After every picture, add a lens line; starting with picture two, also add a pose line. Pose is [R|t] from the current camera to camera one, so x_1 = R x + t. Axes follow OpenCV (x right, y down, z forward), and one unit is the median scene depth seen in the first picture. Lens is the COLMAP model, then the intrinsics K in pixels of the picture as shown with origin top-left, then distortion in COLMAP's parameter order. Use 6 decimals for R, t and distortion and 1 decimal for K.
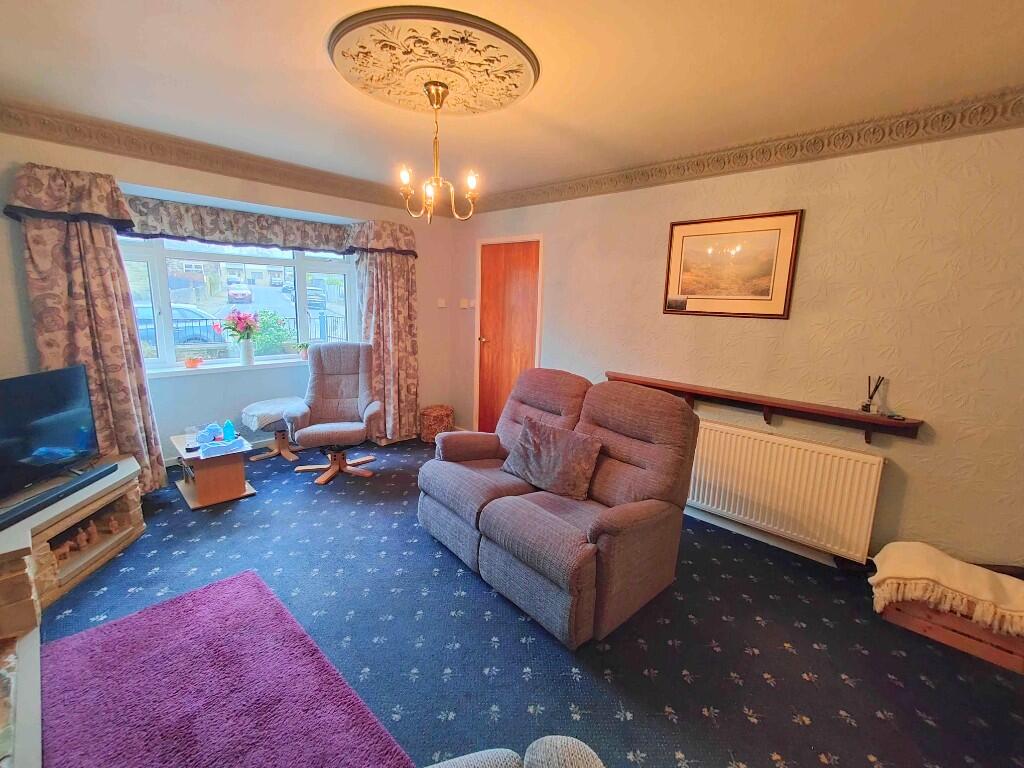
lens RADIAL K [[455.2, 0, 508.3], [0, 455.2, 378.7], [0, 0, 1]] dist [0.018123, 0.000667]
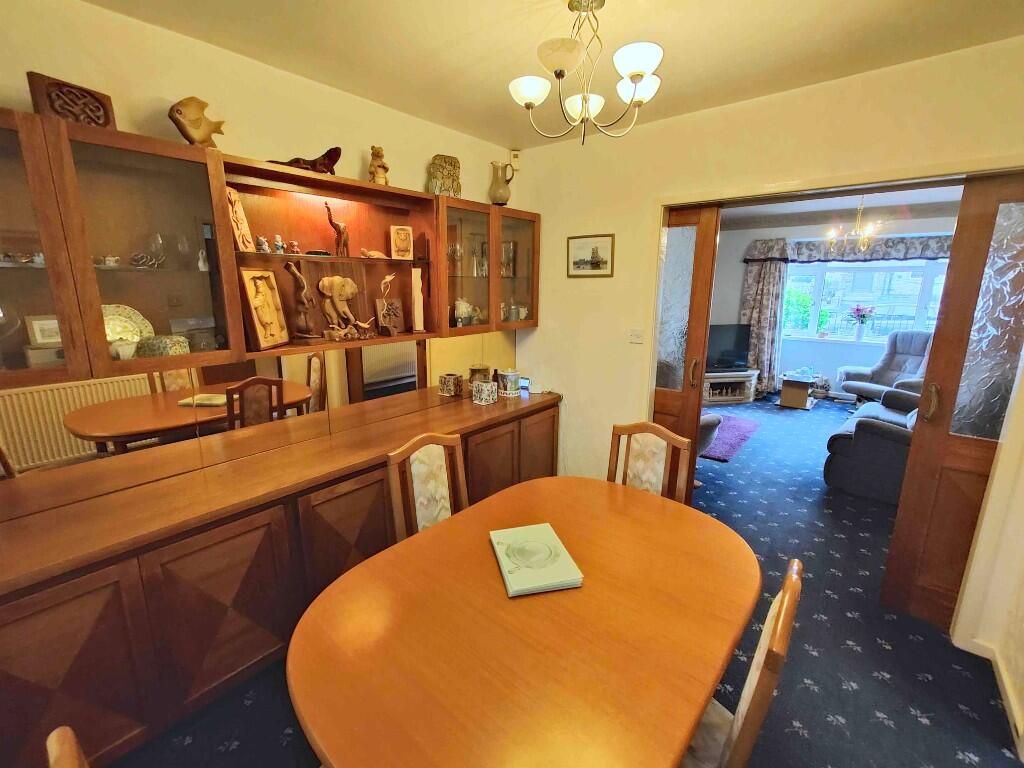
lens RADIAL K [[455.2, 0, 517.1], [0, 455.2, 377.0], [0, 0, 1]] dist [0.018123, 0.000667]
pose [[0.085798, 0.179786, -0.979957, 1.056843], [-0.184599, 0.969422, 0.161691, 0.058866], [0.979062, 0.167027, 0.116362, -0.299141]]
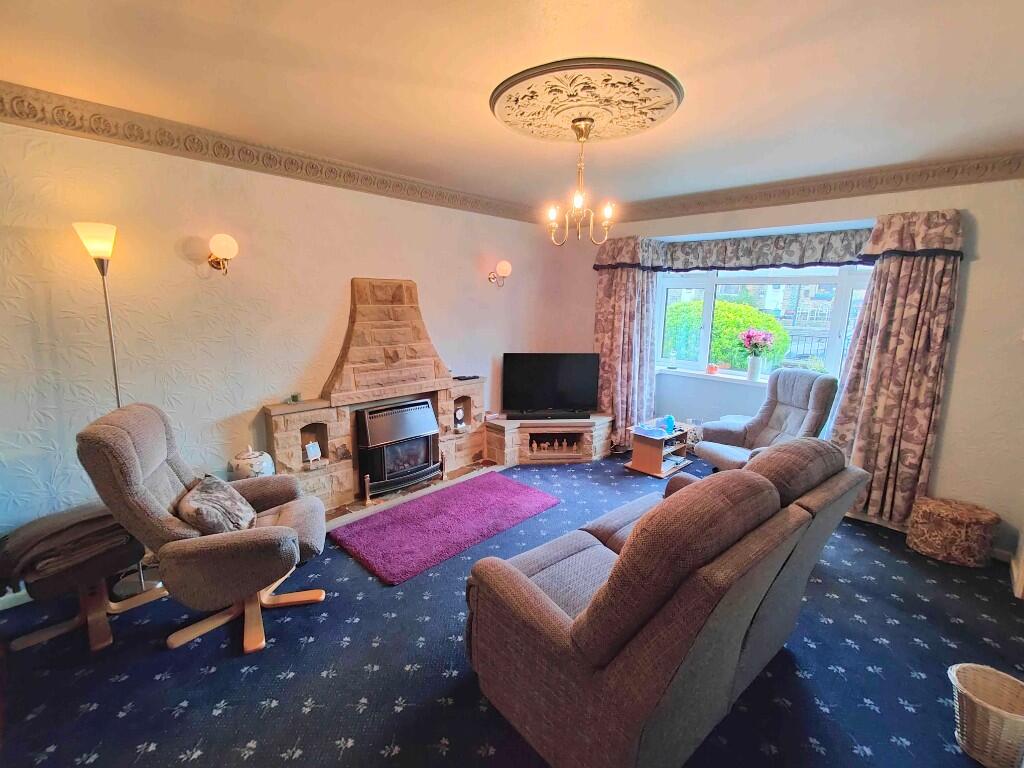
lens RADIAL K [[455.2, 0, 512.3], [0, 455.2, 378.2], [0, 0, 1]] dist [0.018123, 0.000667]
pose [[-0.003848, 0.150169, -0.988653, 0.617373], [-0.196425, 0.969286, 0.147991, -0.107466], [0.980511, 0.194766, 0.025767, 0.562408]]
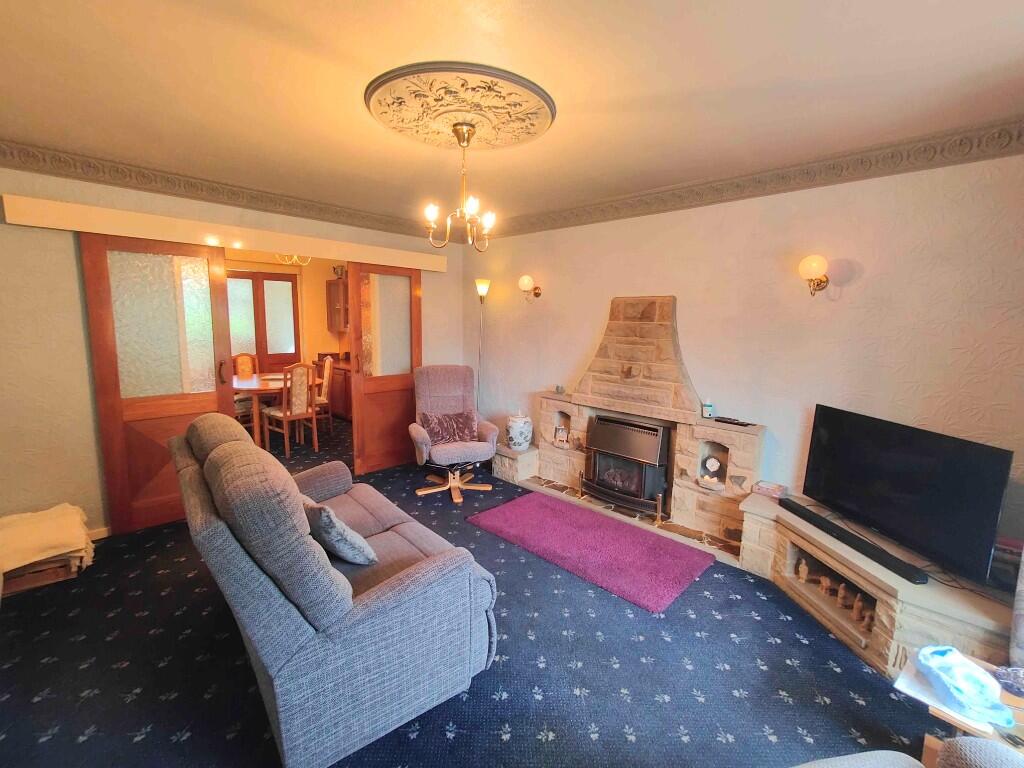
lens RADIAL K [[455.2, 0, 511.2], [0, 455.2, 381.2], [0, 0, 1]] dist [0.018123, 0.000667]
pose [[-0.999050, -0.043313, -0.004813, -0.173964], [-0.042596, 0.947194, 0.317818, -0.256863], [-0.009207, 0.317721, -0.948139, 1.346270]]
